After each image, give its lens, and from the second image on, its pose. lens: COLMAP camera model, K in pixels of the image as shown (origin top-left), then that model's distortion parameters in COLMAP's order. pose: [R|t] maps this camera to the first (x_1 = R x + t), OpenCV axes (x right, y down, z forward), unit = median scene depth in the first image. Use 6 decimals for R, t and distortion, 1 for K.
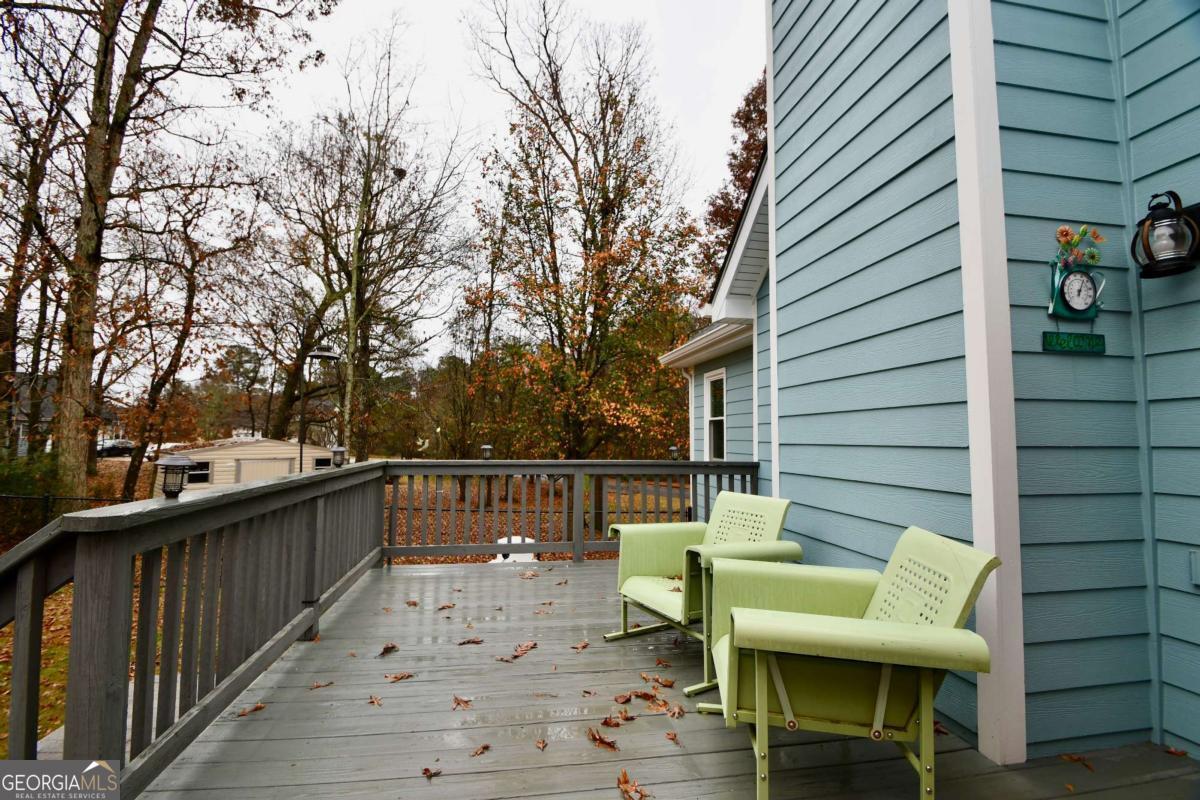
lens RADIAL K [[527.3, 0, 591.7], [0, 527.3, 398.2], [0, 0, 1]] dist [0.004459, -0.004693]
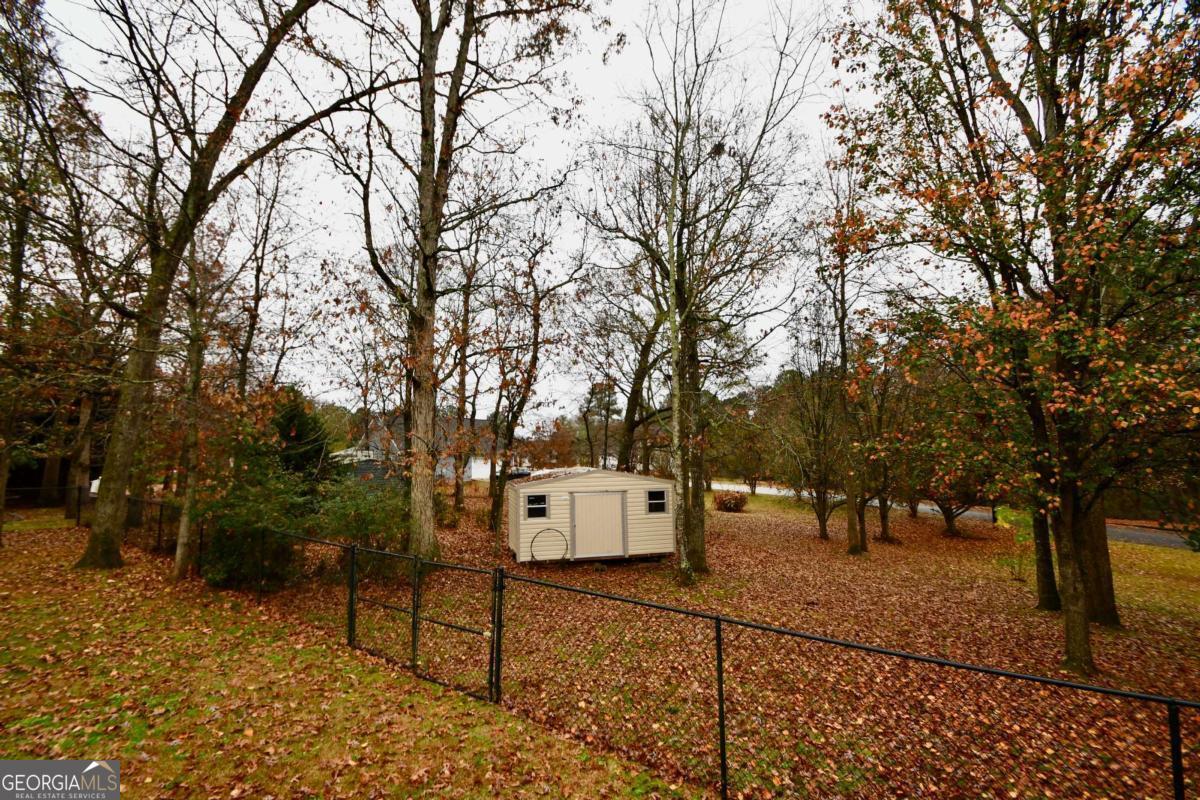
lens RADIAL K [[527.3, 0, 592.6], [0, 527.3, 399.6], [0, 0, 1]] dist [0.004459, -0.004693]
pose [[0.813784, -0.086002, -0.574769, -0.063329], [0.065395, 0.996260, -0.056480, 0.006245], [0.577476, 0.008376, 0.816365, 0.169750]]
